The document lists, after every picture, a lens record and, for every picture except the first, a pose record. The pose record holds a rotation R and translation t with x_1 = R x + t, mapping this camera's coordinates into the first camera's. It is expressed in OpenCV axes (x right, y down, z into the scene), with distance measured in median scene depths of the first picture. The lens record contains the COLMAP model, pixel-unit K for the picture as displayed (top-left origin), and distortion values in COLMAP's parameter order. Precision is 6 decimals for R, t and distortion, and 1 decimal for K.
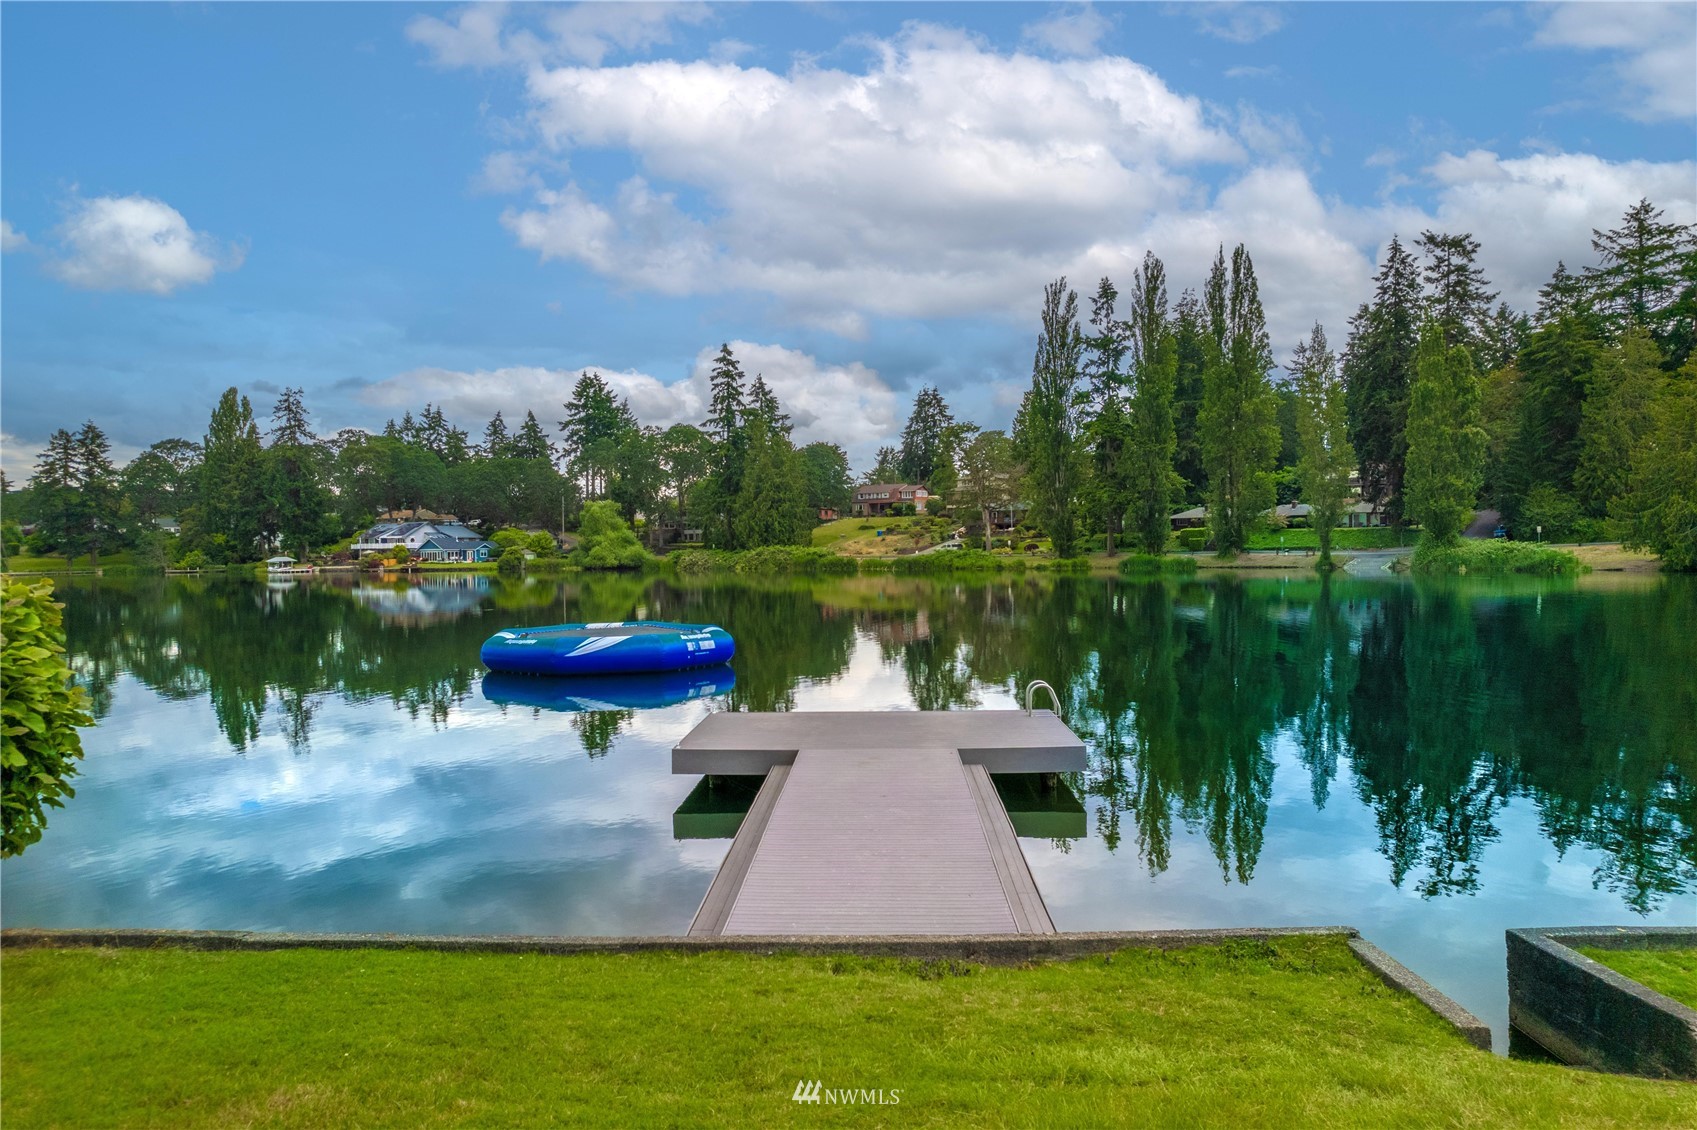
lens RADIAL K [[1122.2, 0, 847.2], [0, 1122.2, 558.8], [0, 0, 1]] dist [-0.075445, 0.068563]
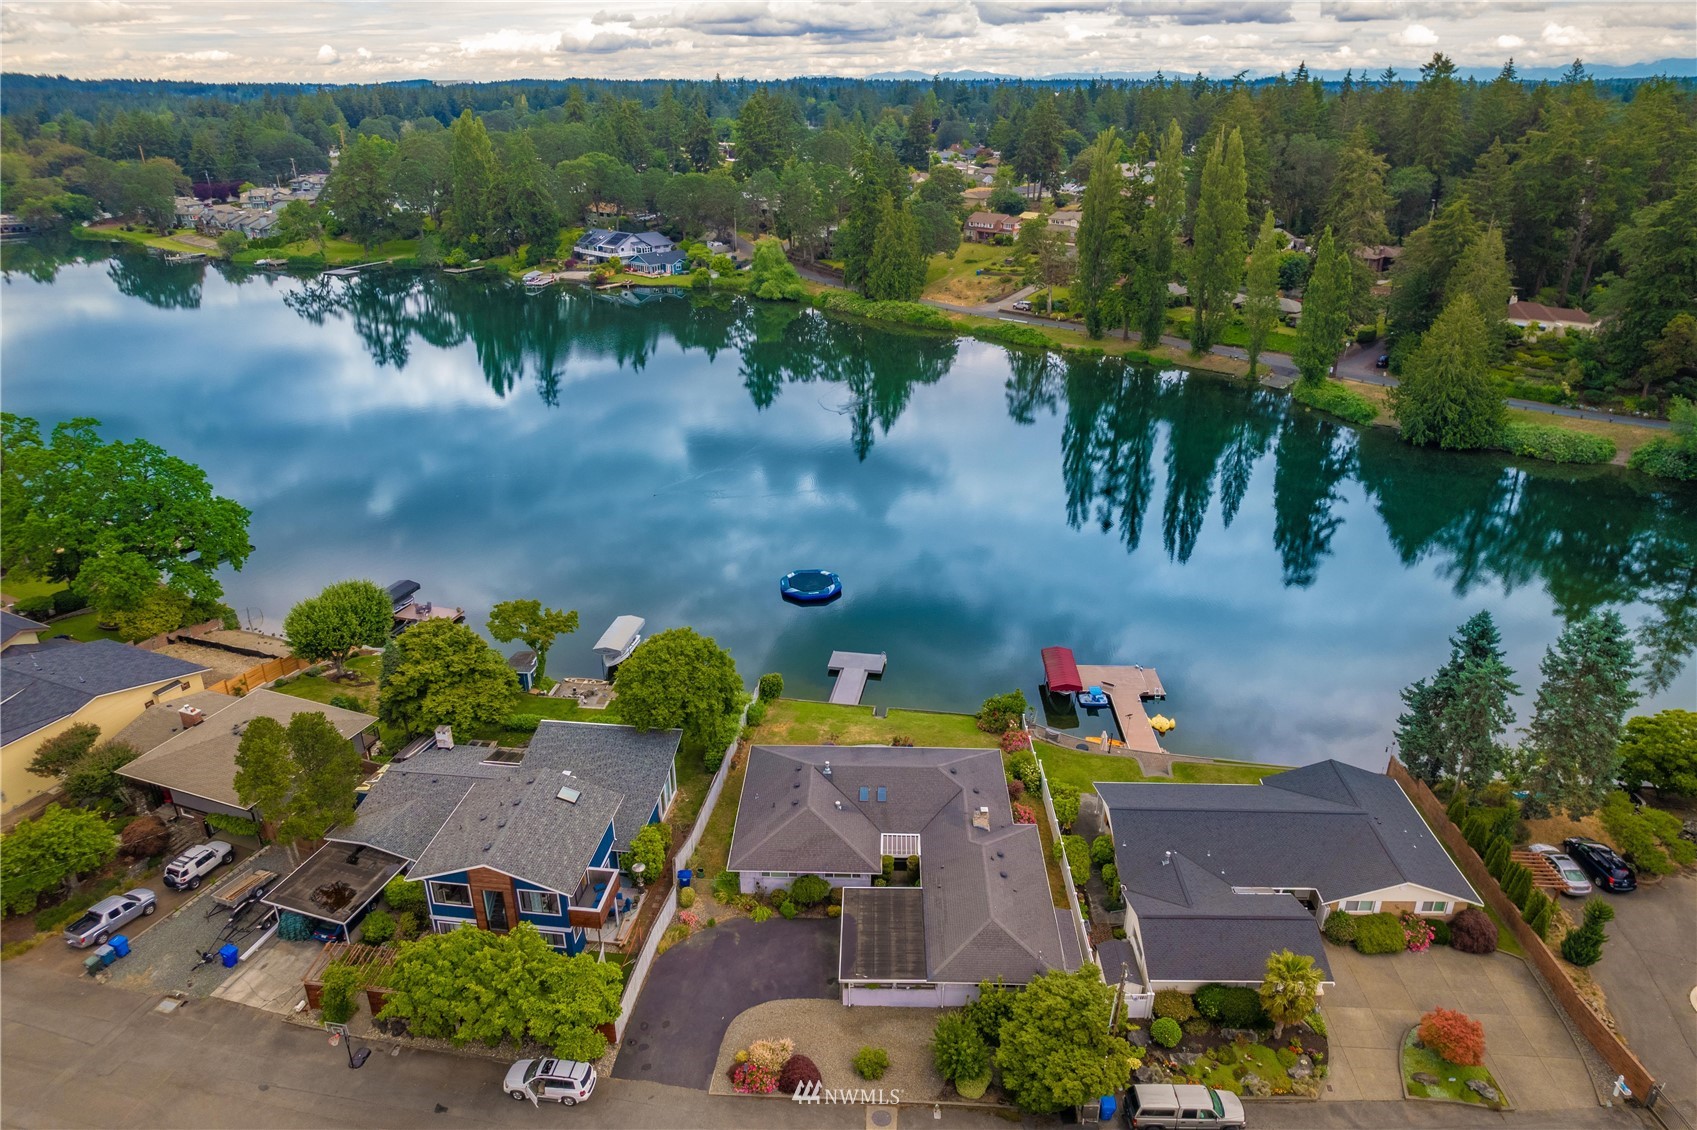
lens RADIAL K [[1078.6, 0, 856.9], [0, 1078.6, 566.4], [0, 0, 1]] dist [-0.074722, 0.057001]
pose [[0.992232, 0.063717, -0.106841, 0.059466], [-0.018648, 0.925344, 0.378670, -0.242022], [0.122992, -0.373736, 0.919345, -0.401759]]
